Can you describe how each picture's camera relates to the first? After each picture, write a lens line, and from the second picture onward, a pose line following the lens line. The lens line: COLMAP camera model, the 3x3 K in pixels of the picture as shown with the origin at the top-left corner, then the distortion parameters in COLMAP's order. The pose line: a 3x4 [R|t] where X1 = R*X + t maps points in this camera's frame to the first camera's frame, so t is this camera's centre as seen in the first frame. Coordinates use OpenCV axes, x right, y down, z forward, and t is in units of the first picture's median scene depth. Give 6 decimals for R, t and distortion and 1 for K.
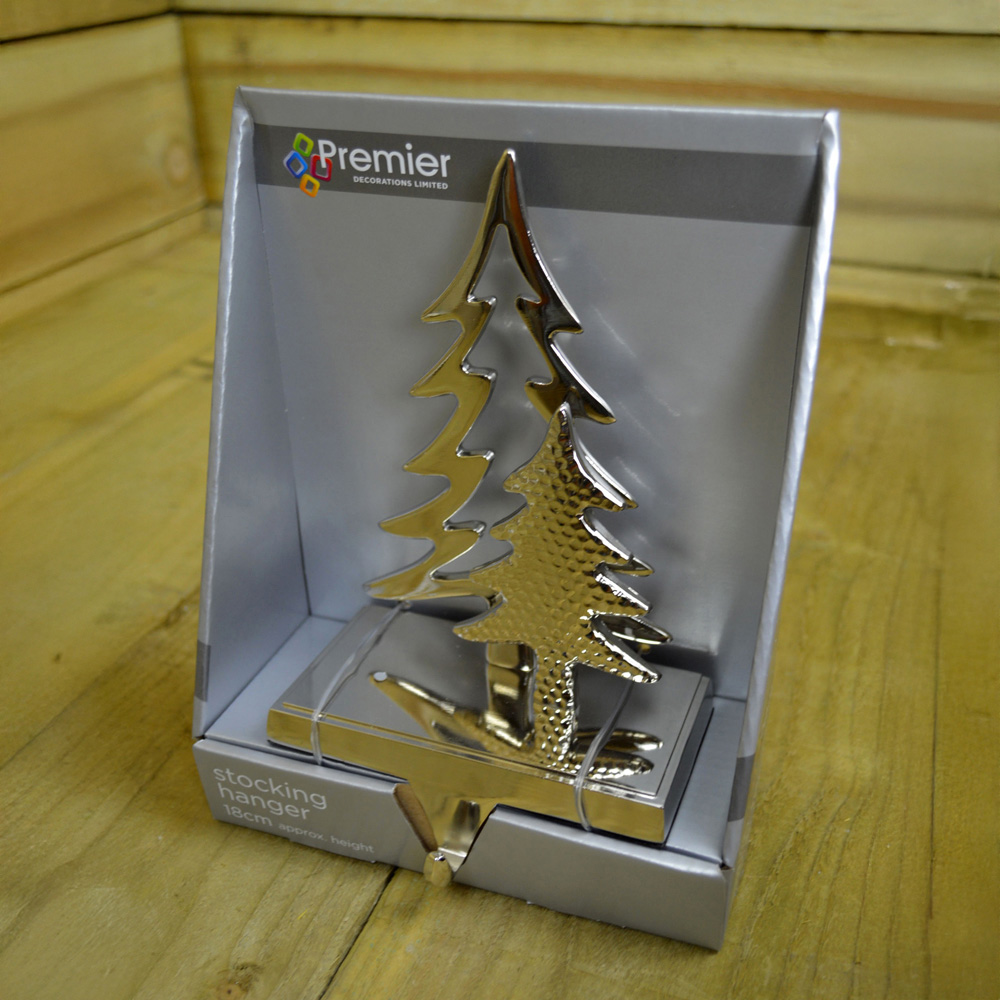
lens RADIAL K [[1195.7, 0, 498.4], [0, 1195.7, 498.2], [0, 0, 1]] dist [0.017863, 0.000000]
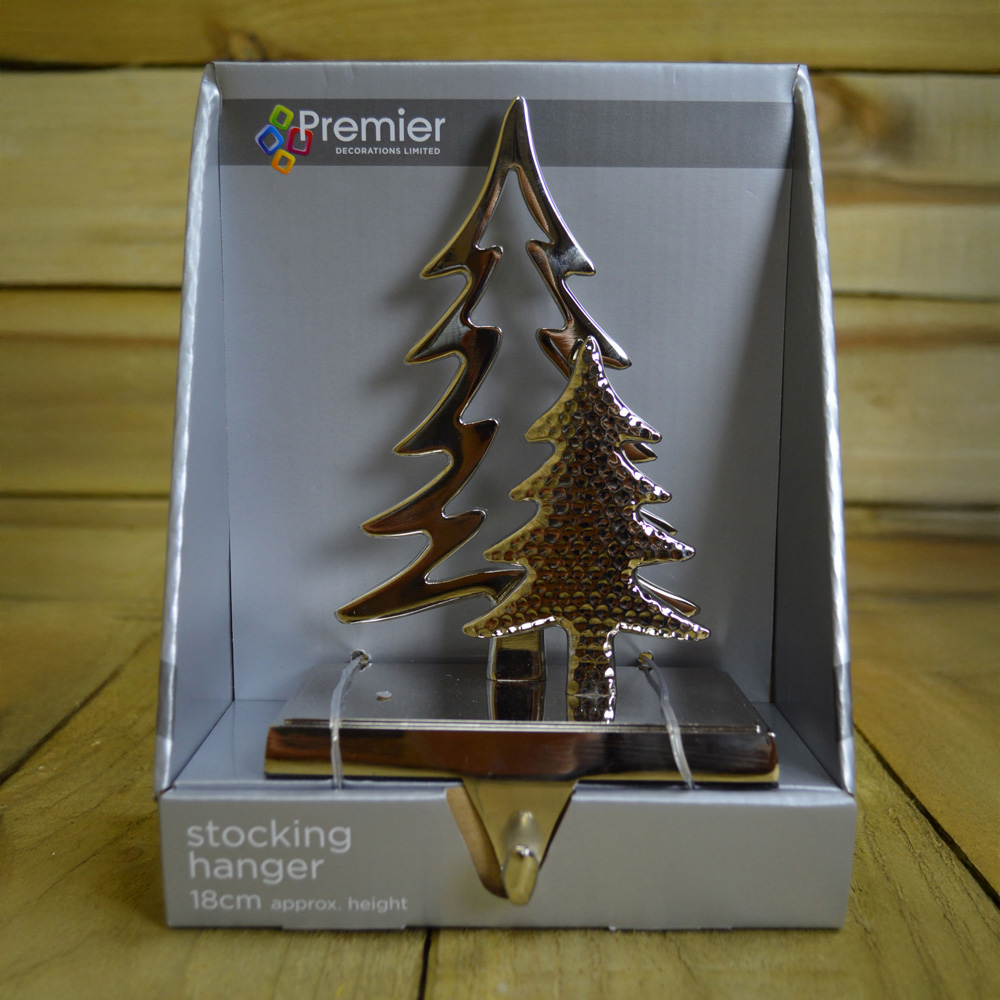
lens RADIAL K [[1228.6, 0, 501.8], [0, 1228.6, 501.5], [0, 0, 1]] dist [0.004698, 0.000000]
pose [[0.935435, -0.018478, 0.353014, -0.353586], [0.150136, 0.924856, -0.349428, 0.368833], [-0.320031, 0.379867, 0.867918, 0.195514]]
